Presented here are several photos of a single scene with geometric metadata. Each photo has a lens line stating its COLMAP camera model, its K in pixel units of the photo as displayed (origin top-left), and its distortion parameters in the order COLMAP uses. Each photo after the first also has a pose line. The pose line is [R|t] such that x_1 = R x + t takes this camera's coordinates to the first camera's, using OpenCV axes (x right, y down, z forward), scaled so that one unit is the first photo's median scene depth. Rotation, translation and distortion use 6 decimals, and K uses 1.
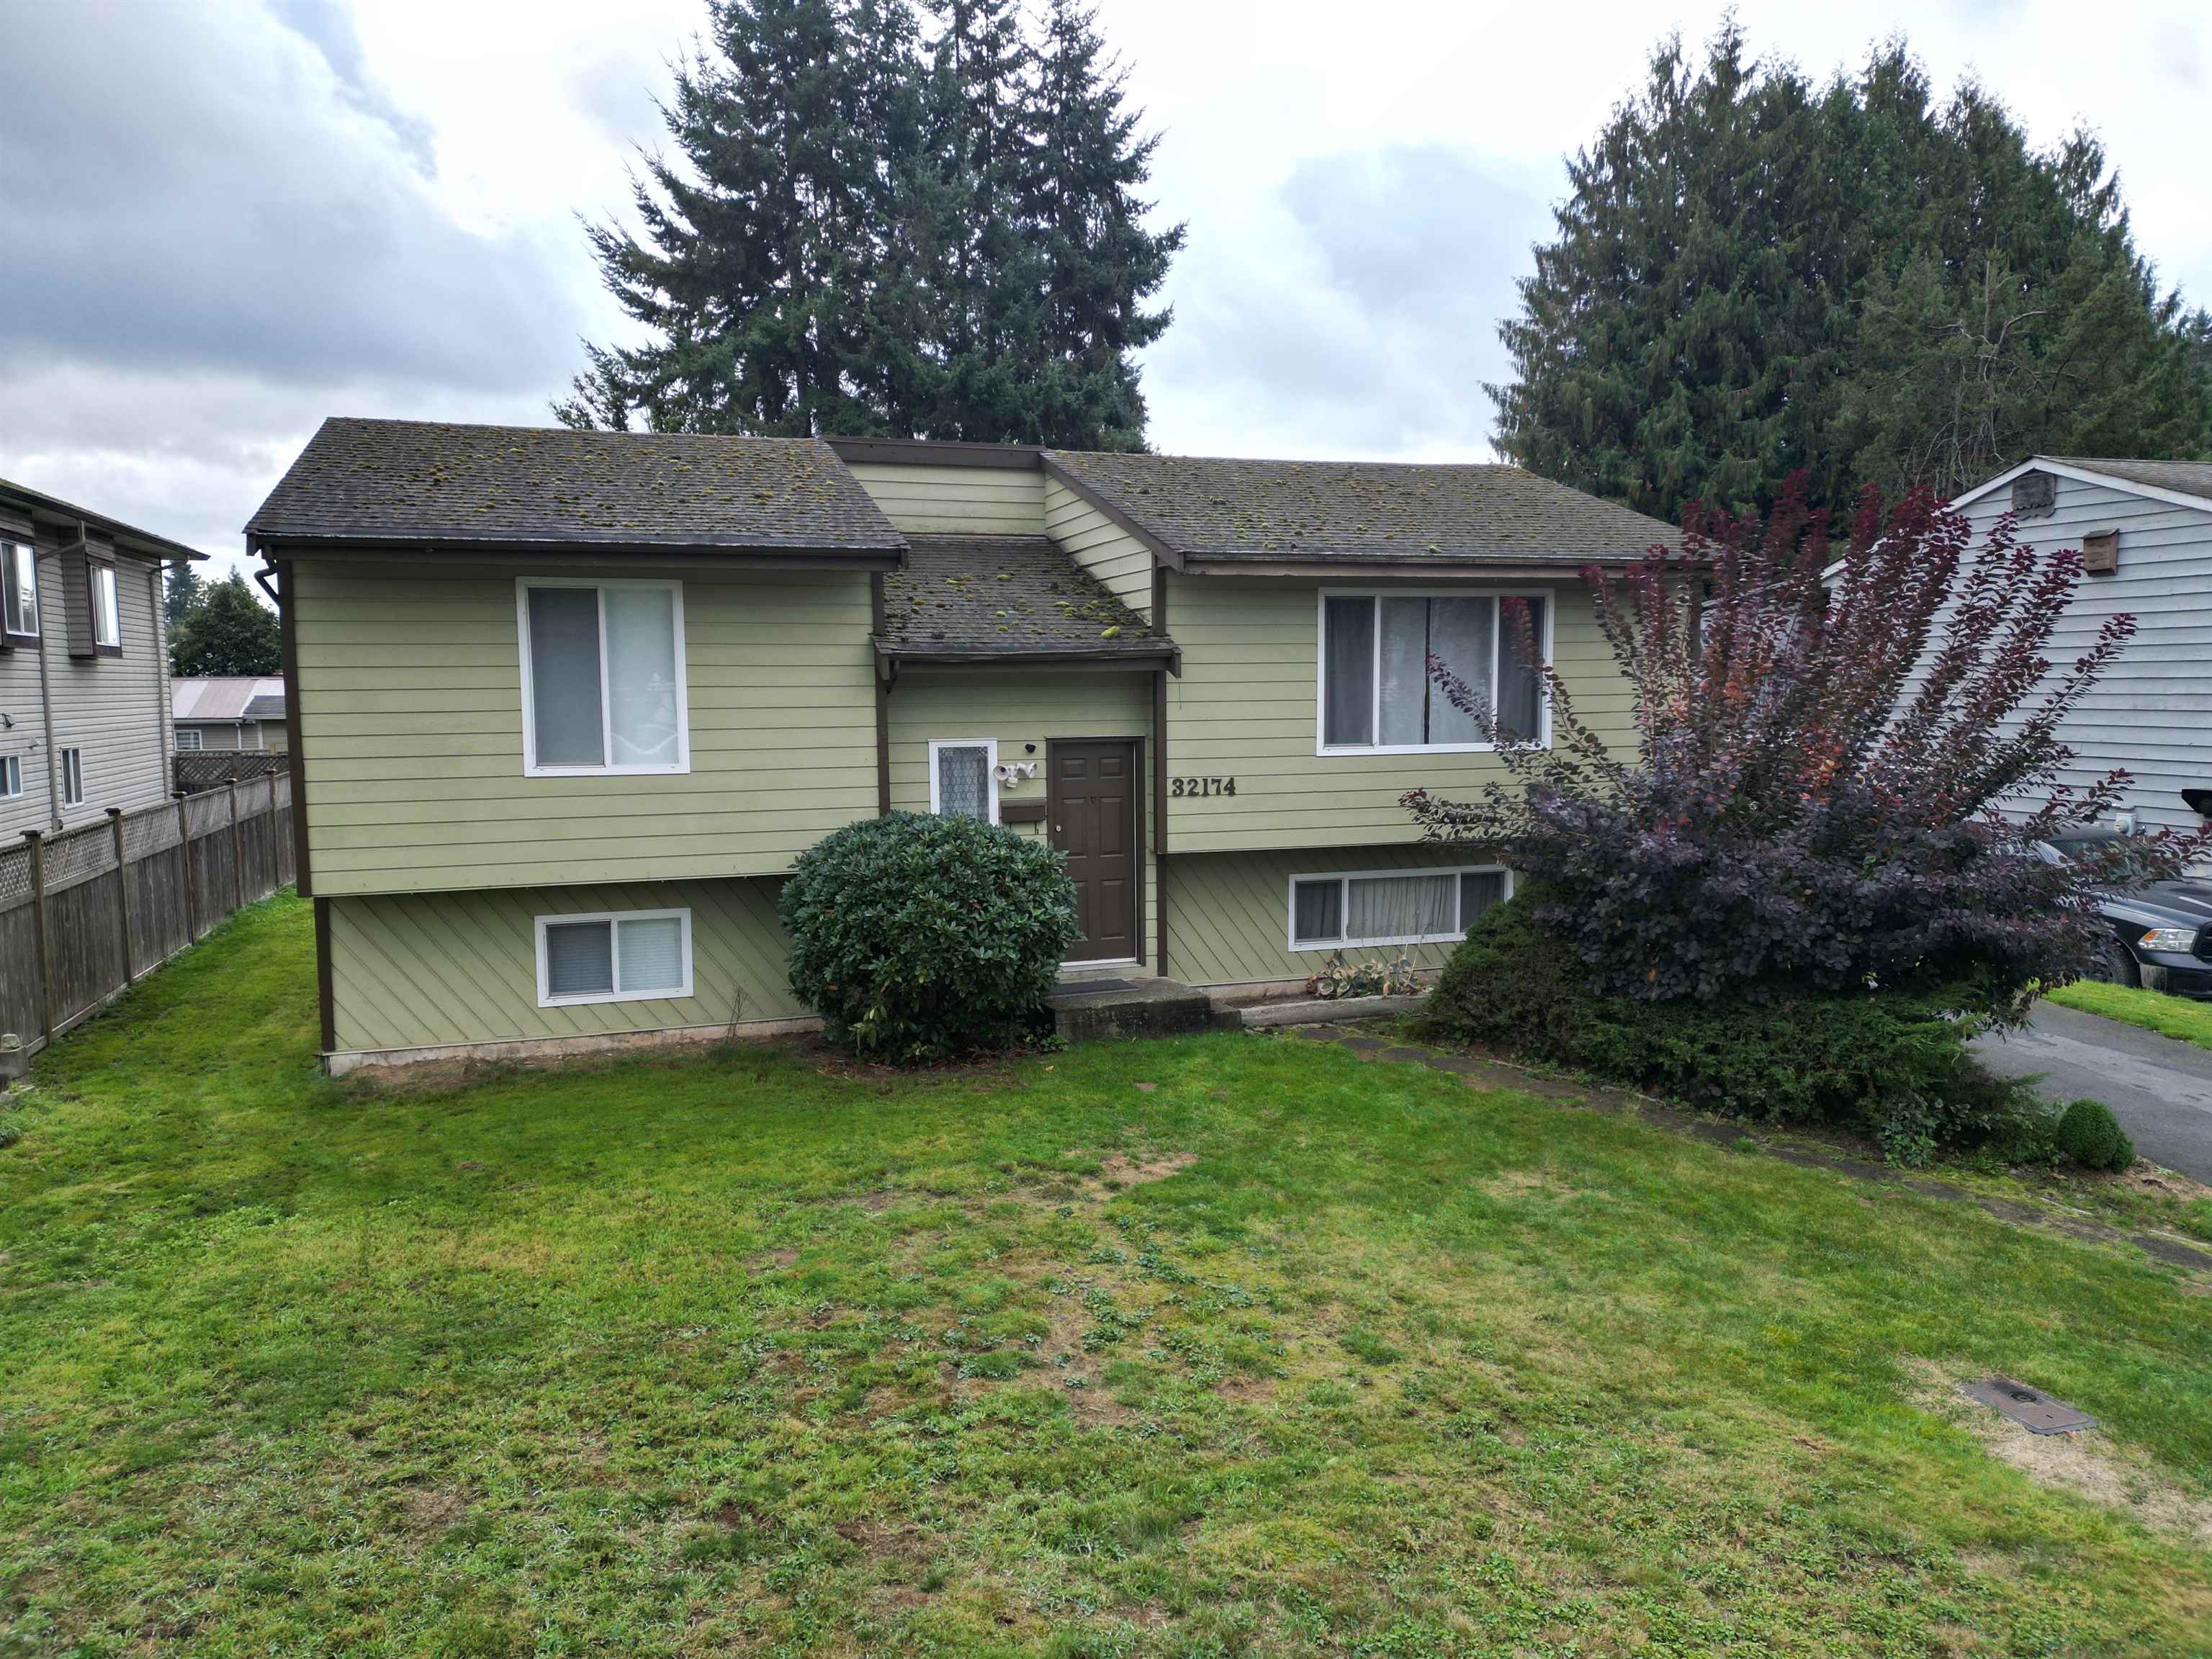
lens RADIAL K [[1531.7, 0, 1098.7], [0, 1531.7, 824.4], [0, 0, 1]] dist [0.086349, -0.099229]
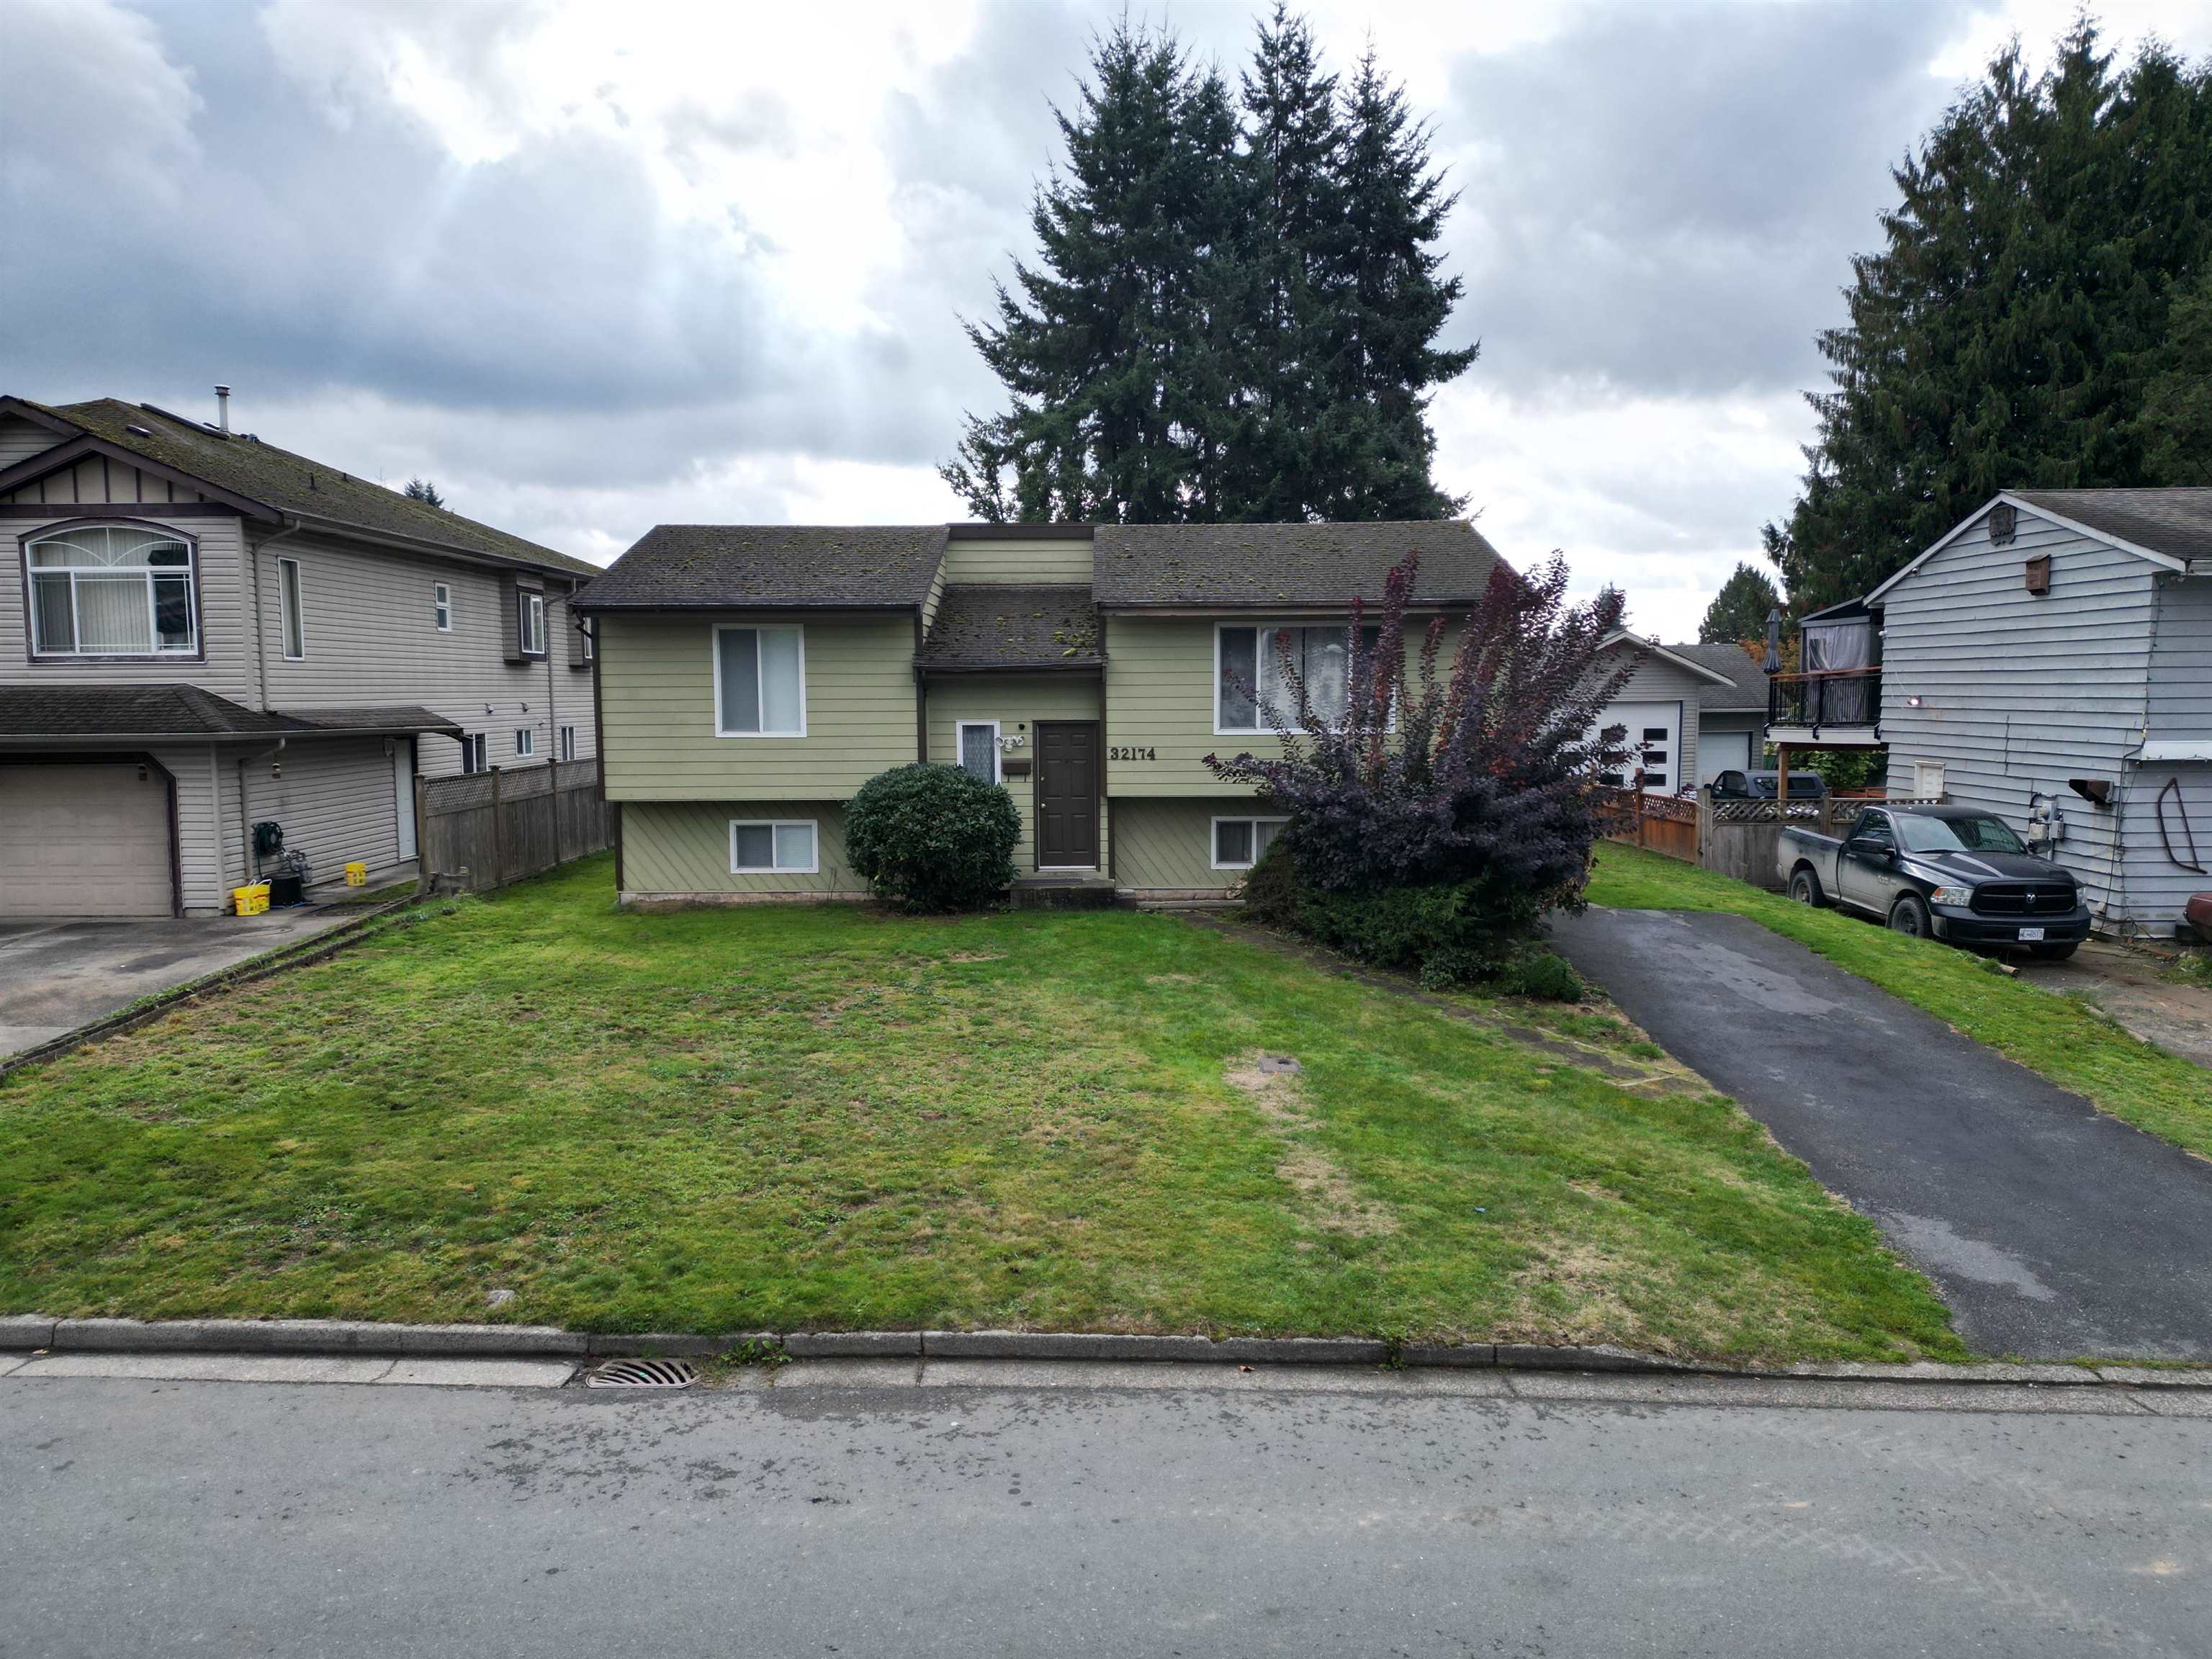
lens RADIAL K [[1526.3, 0, 1098.5], [0, 1526.3, 836.0], [0, 0, 1]] dist [0.070314, -0.063228]
pose [[0.950186, 0.033978, -0.309825, 0.480419], [-0.031930, 0.999422, 0.011678, 0.038272], [0.310042, -0.001204, 0.950722, -0.426488]]
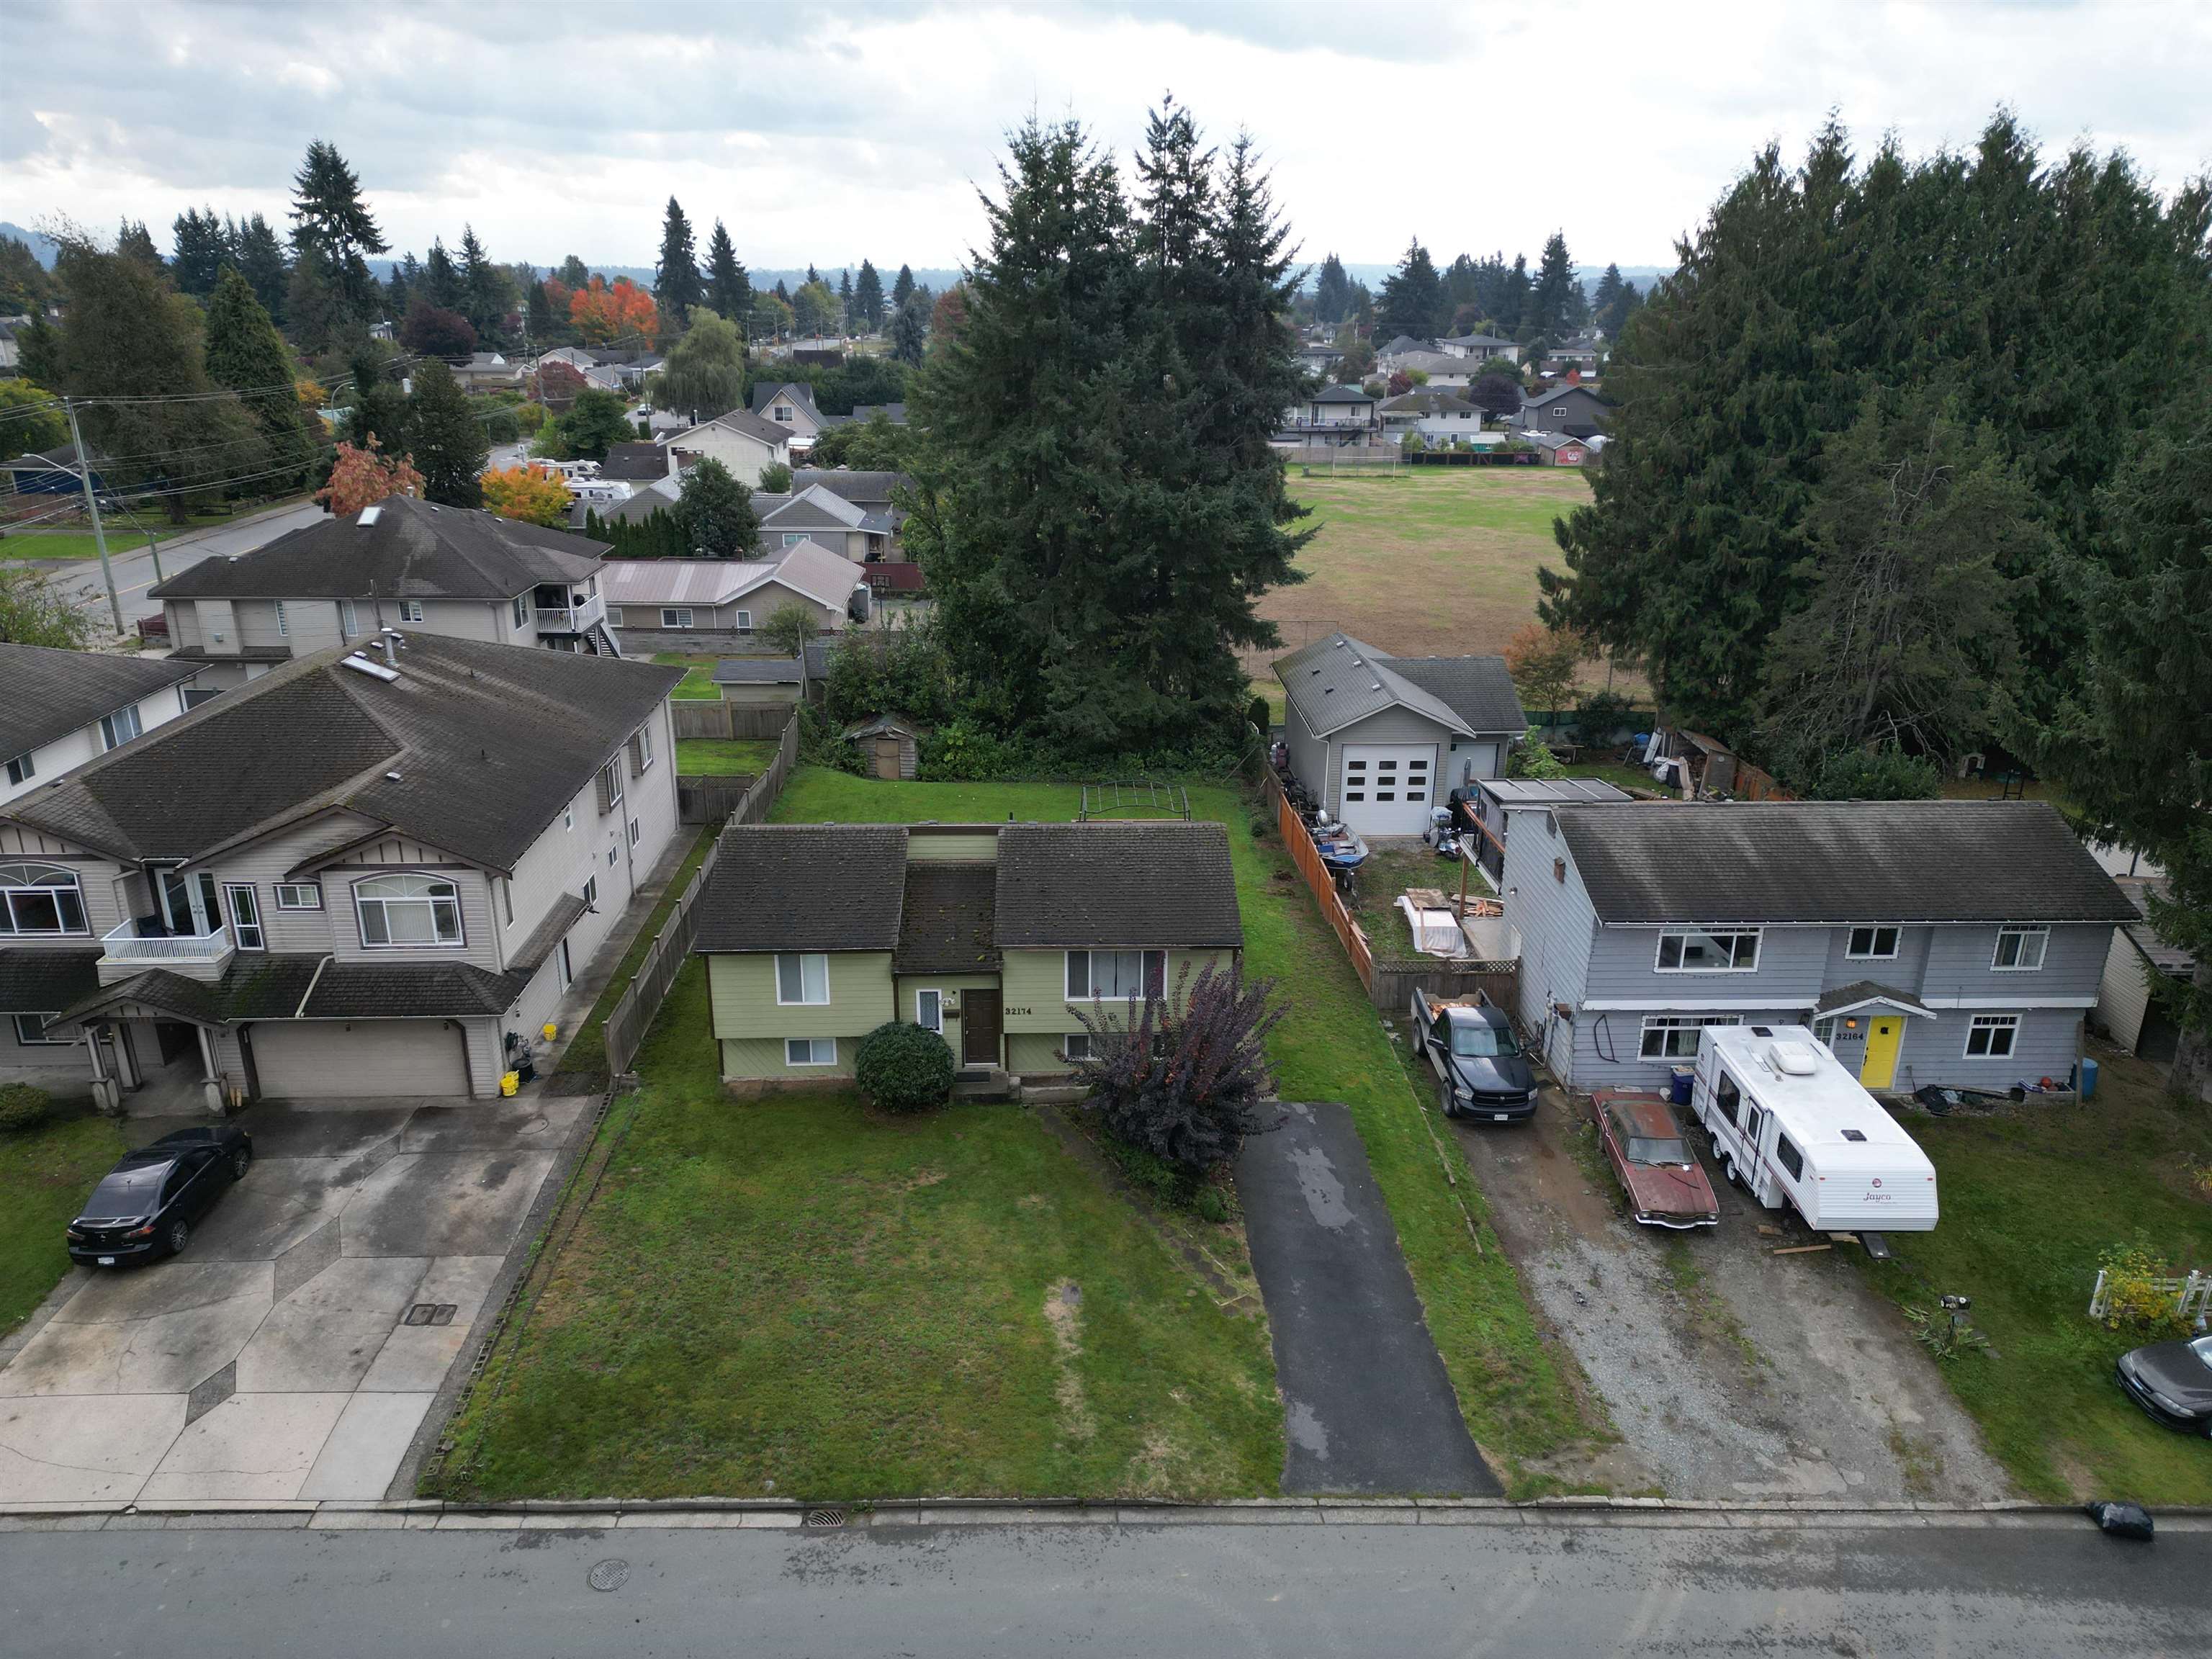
lens RADIAL K [[1531.7, 0, 1098.7], [0, 1531.7, 824.4], [0, 0, 1]] dist [0.086349, -0.099229]
pose [[0.960909, 0.110041, -0.254057, 0.798730], [-0.042884, 0.965703, 0.256083, -0.971300], [0.273524, -0.235177, 0.932672, -1.295842]]
